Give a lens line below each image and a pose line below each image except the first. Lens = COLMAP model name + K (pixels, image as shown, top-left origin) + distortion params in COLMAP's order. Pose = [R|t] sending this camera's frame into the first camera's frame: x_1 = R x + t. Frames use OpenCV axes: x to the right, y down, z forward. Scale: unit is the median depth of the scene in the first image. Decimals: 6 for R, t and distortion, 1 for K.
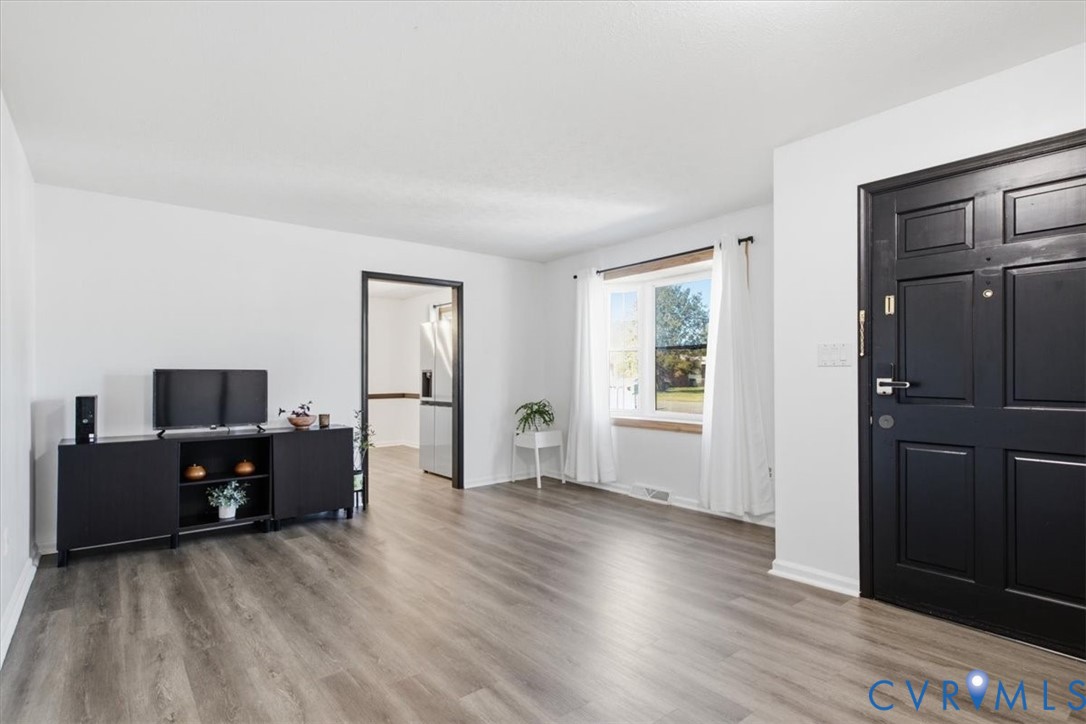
lens RADIAL K [[530.0, 0, 542.6], [0, 530.0, 378.9], [0, 0, 1]] dist [-0.012688, 0.000049]
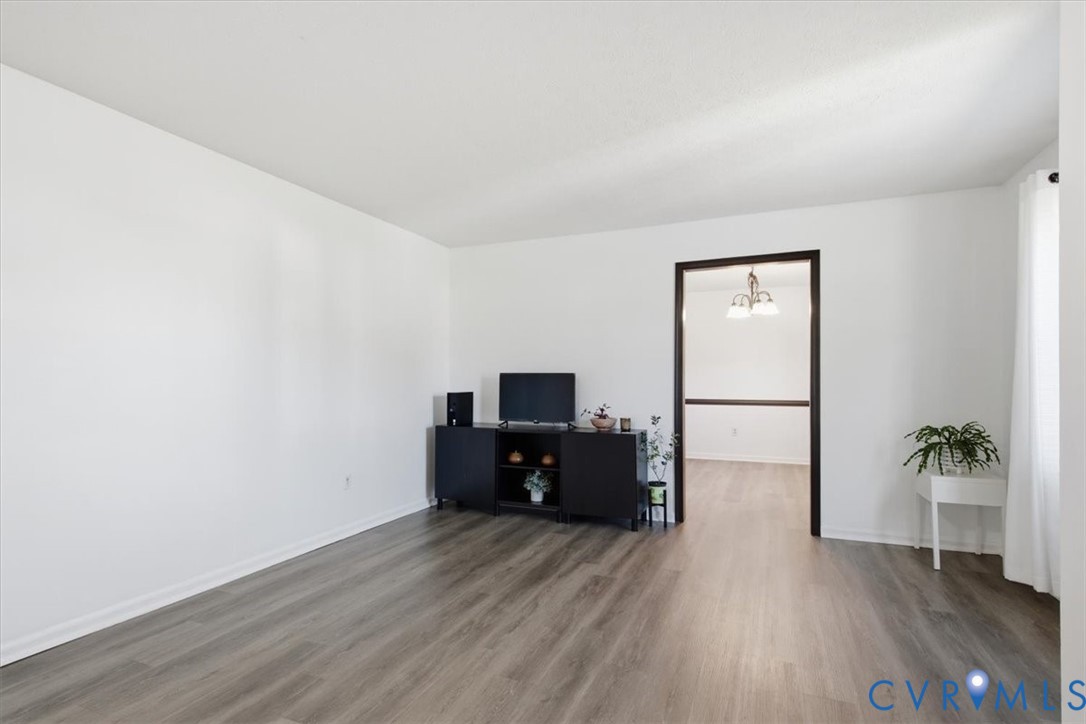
lens RADIAL K [[539.1, 0, 542.1], [0, 539.1, 373.3], [0, 0, 1]] dist [0.013230, -0.000864]
pose [[0.479229, -0.002173, -0.877687, 0.437728], [-0.008472, 0.999939, -0.007102, -0.008196], [0.877649, 0.010839, 0.479181, 0.436809]]
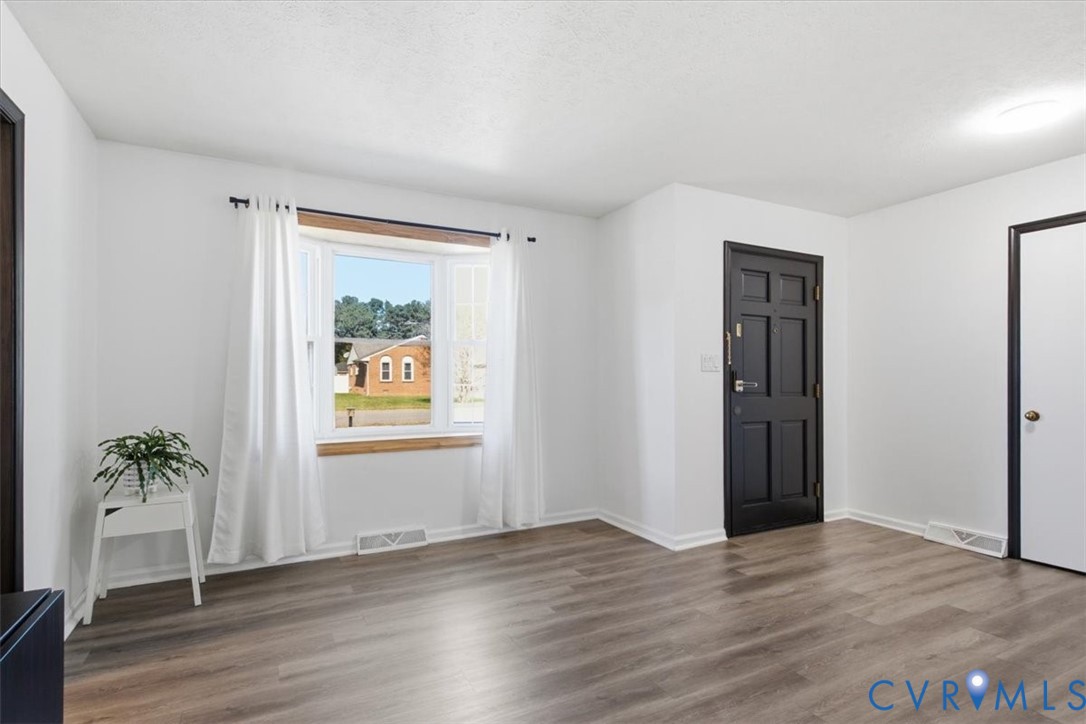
lens RADIAL K [[539.1, 0, 542.1], [0, 539.1, 373.3], [0, 0, 1]] dist [0.013230, -0.000864]
pose [[0.208098, 0.011704, 0.978038, -0.602417], [0.003845, 0.999911, -0.012784, -0.002832], [-0.978100, 0.006421, 0.208034, 0.798557]]
